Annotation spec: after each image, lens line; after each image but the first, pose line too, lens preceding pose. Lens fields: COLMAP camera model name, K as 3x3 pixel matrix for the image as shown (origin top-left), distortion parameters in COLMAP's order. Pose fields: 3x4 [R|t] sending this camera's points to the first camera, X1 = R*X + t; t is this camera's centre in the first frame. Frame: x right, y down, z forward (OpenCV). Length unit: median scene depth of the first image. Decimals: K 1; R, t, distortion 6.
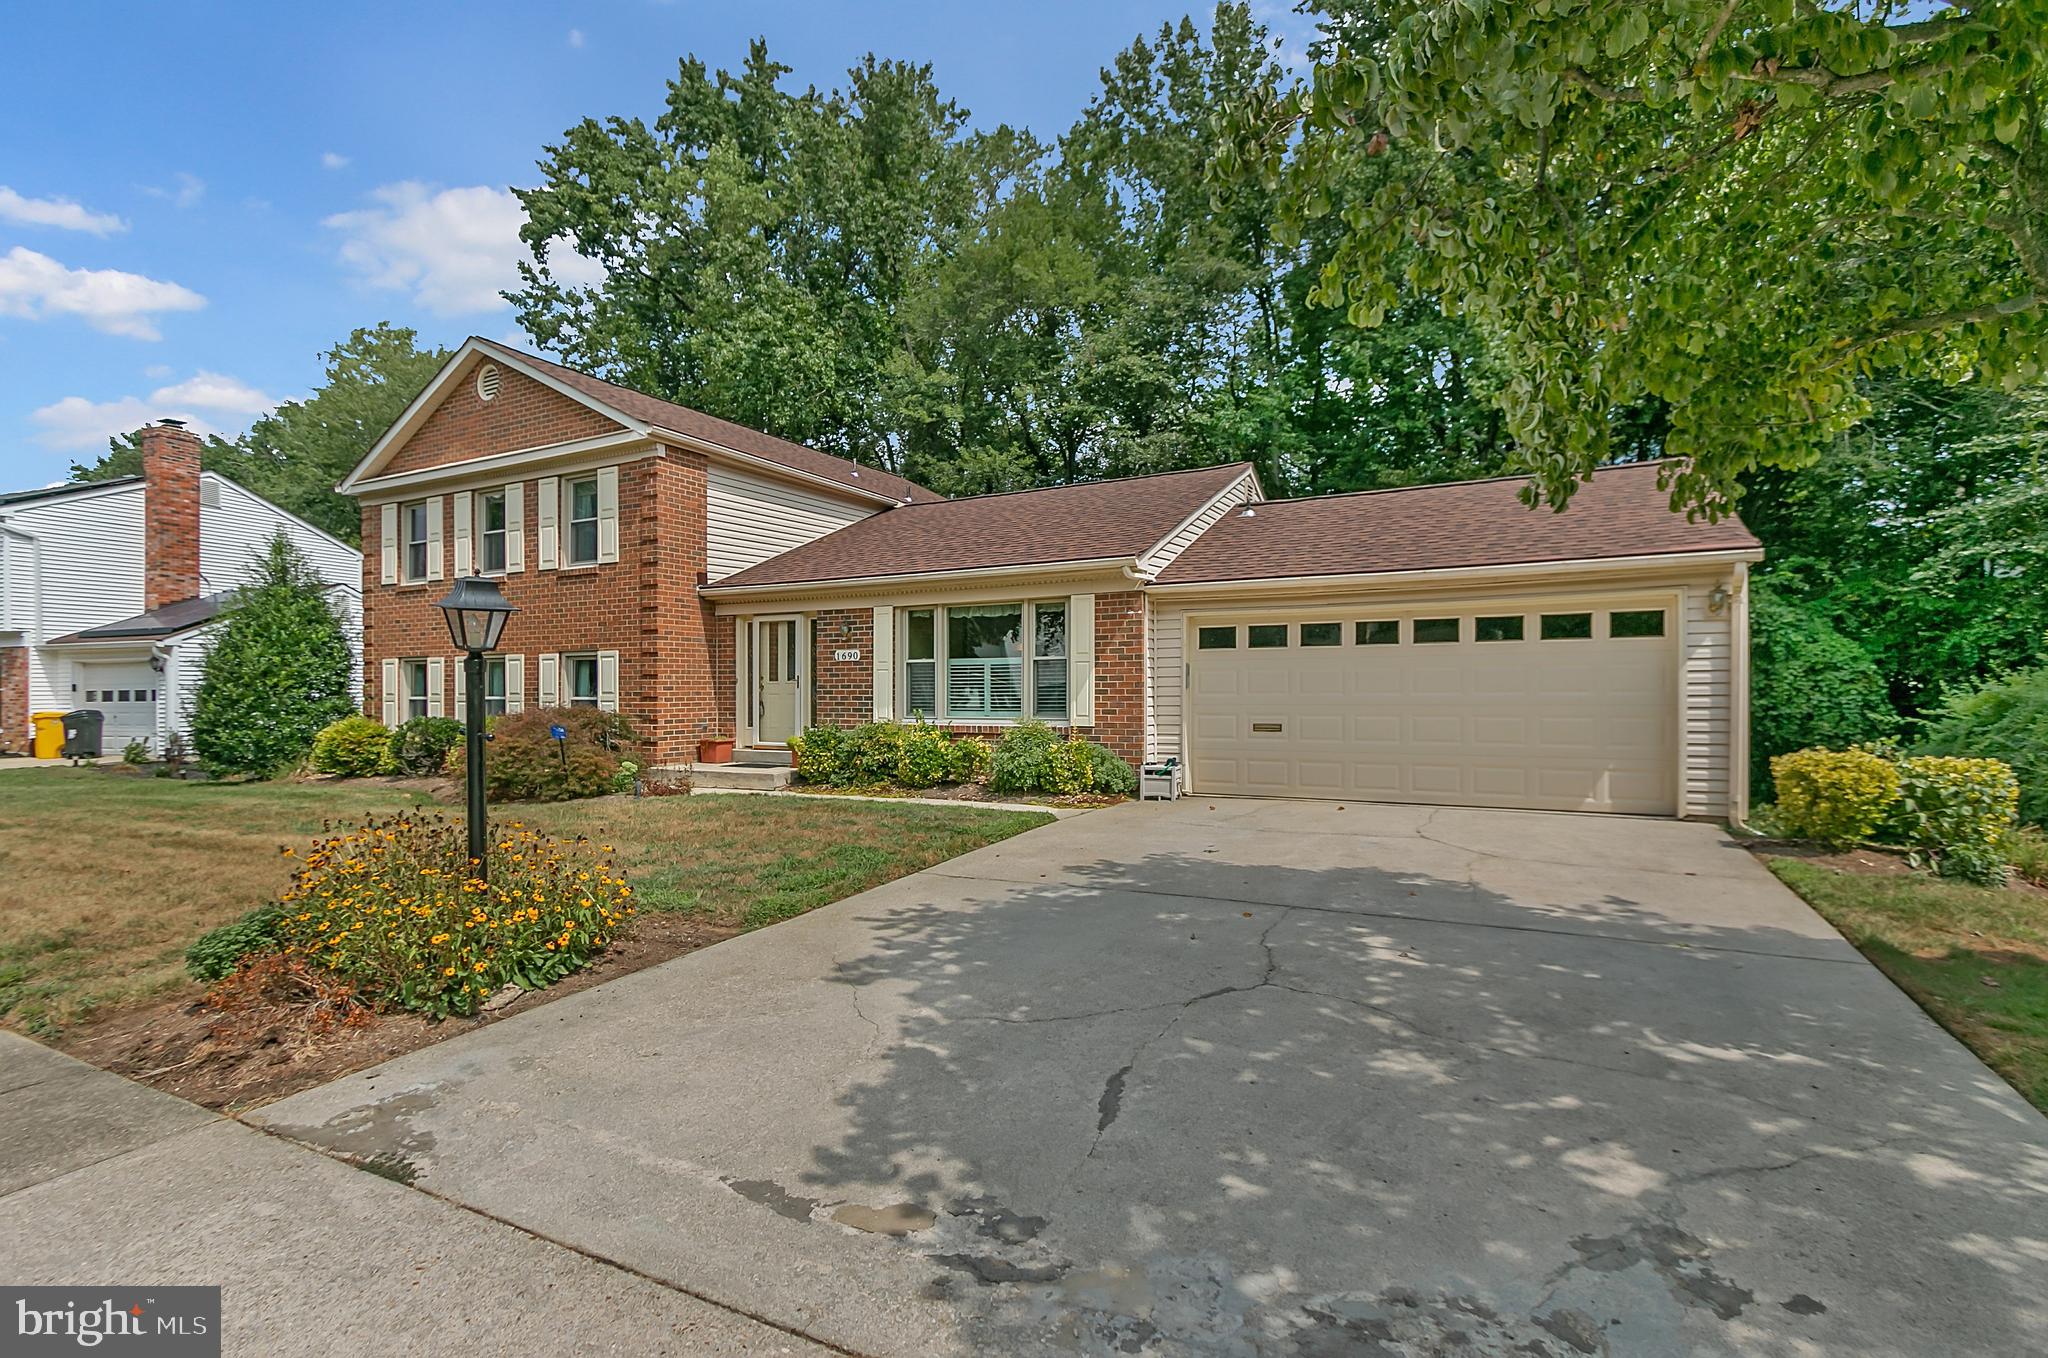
lens RADIAL K [[953.6, 0, 1019.9], [0, 953.6, 672.2], [0, 0, 1]] dist [0.002795, 0.000810]
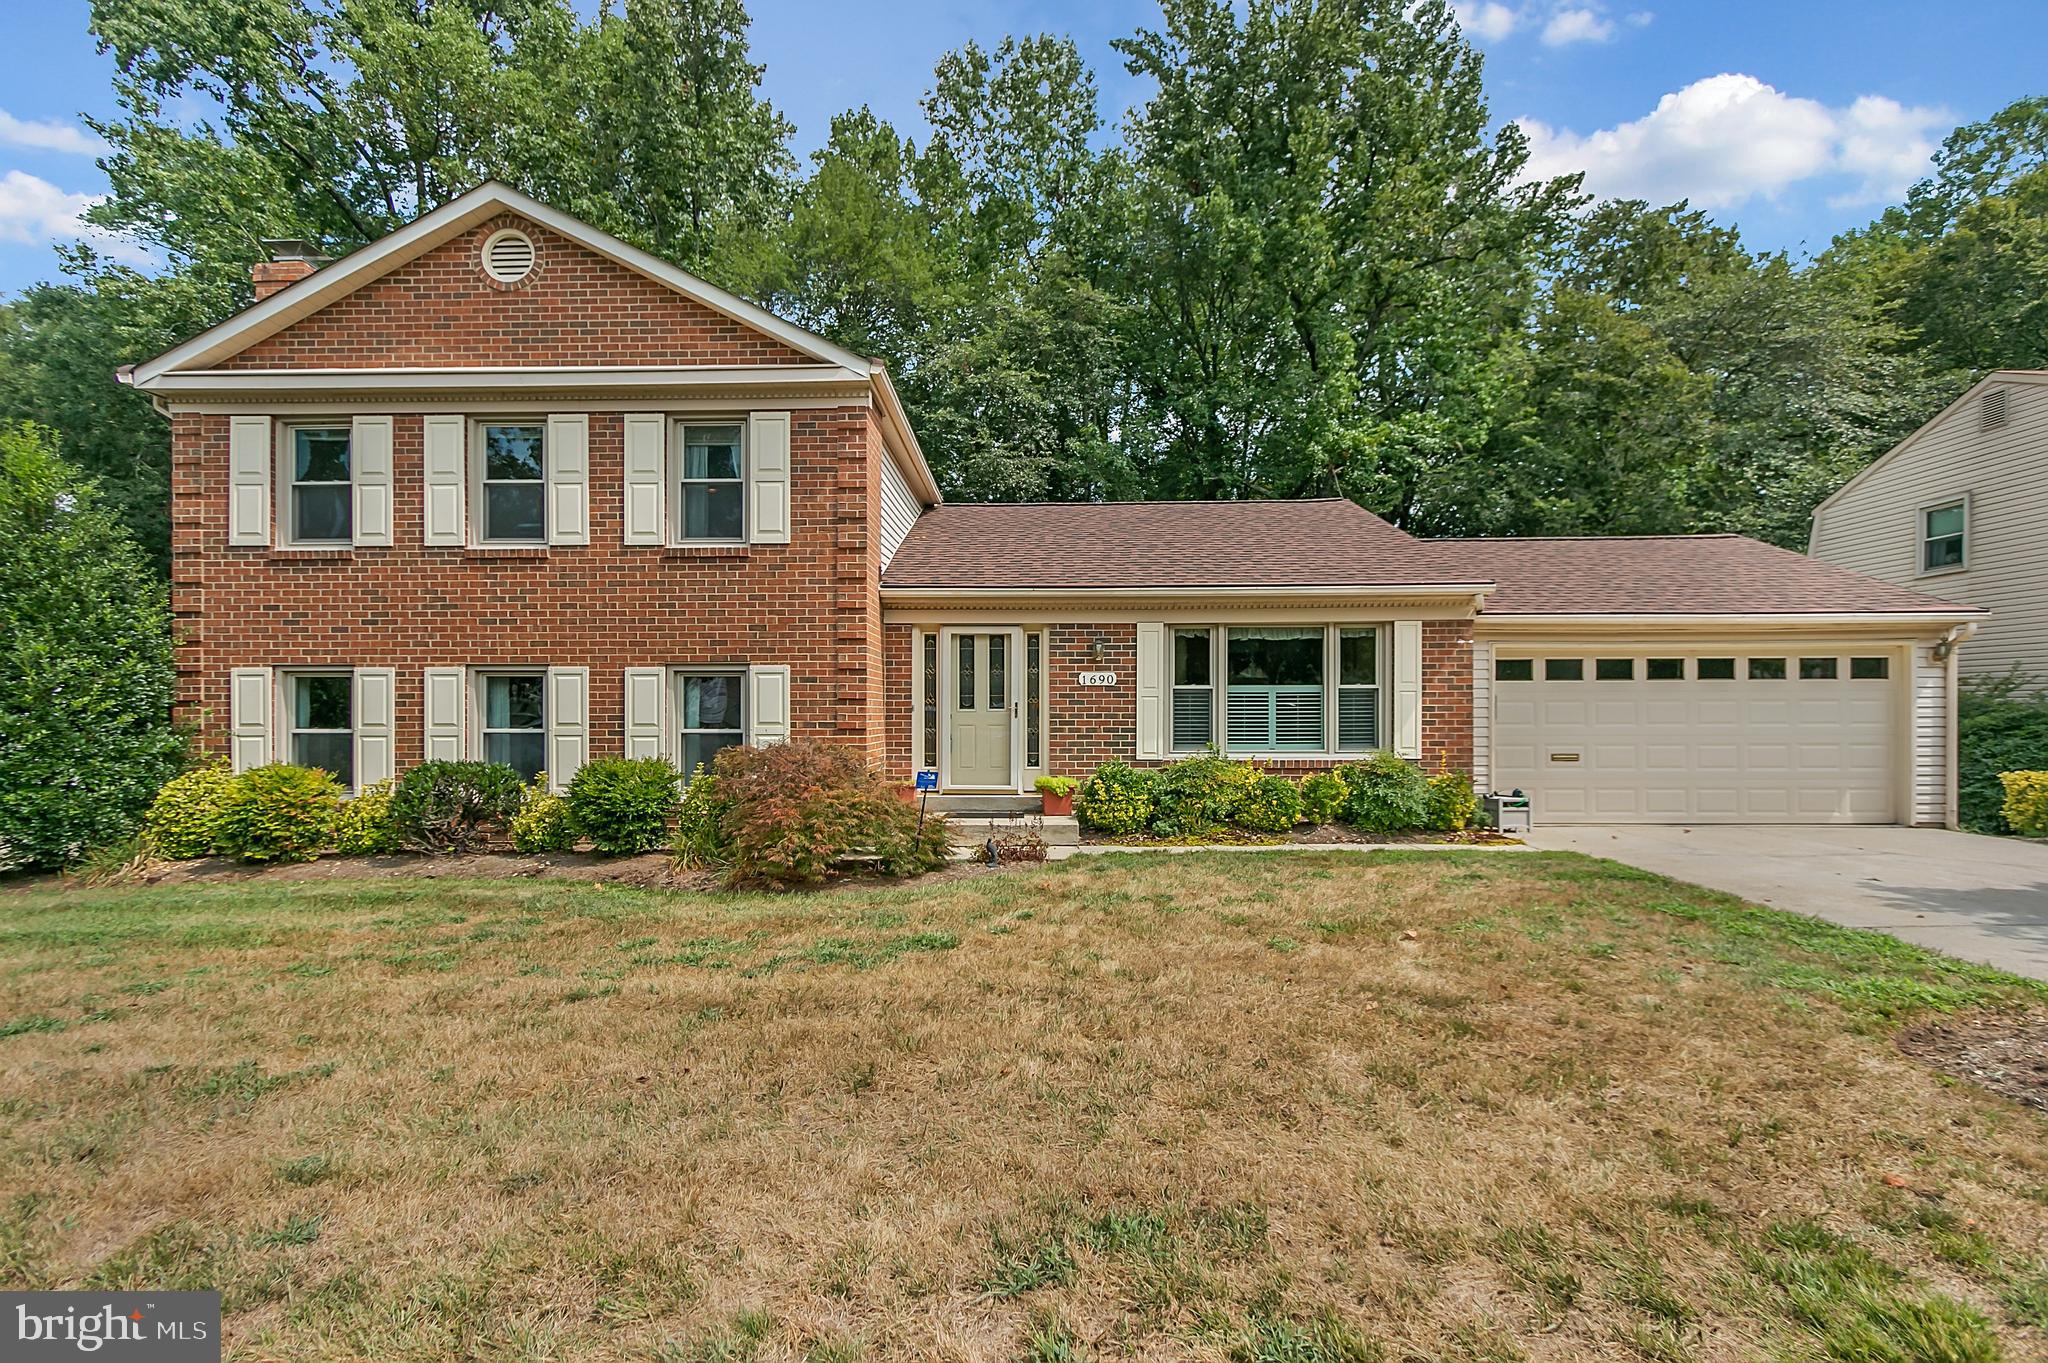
lens RADIAL K [[953.6, 0, 1023.3], [0, 953.6, 700.4], [0, 0, 1]] dist [0.002795, 0.000810]
pose [[0.891041, 0.011803, 0.453769, -0.639323], [-0.011022, 0.999930, -0.004366, 0.005840], [-0.453788, -0.001112, 0.891109, 0.292972]]
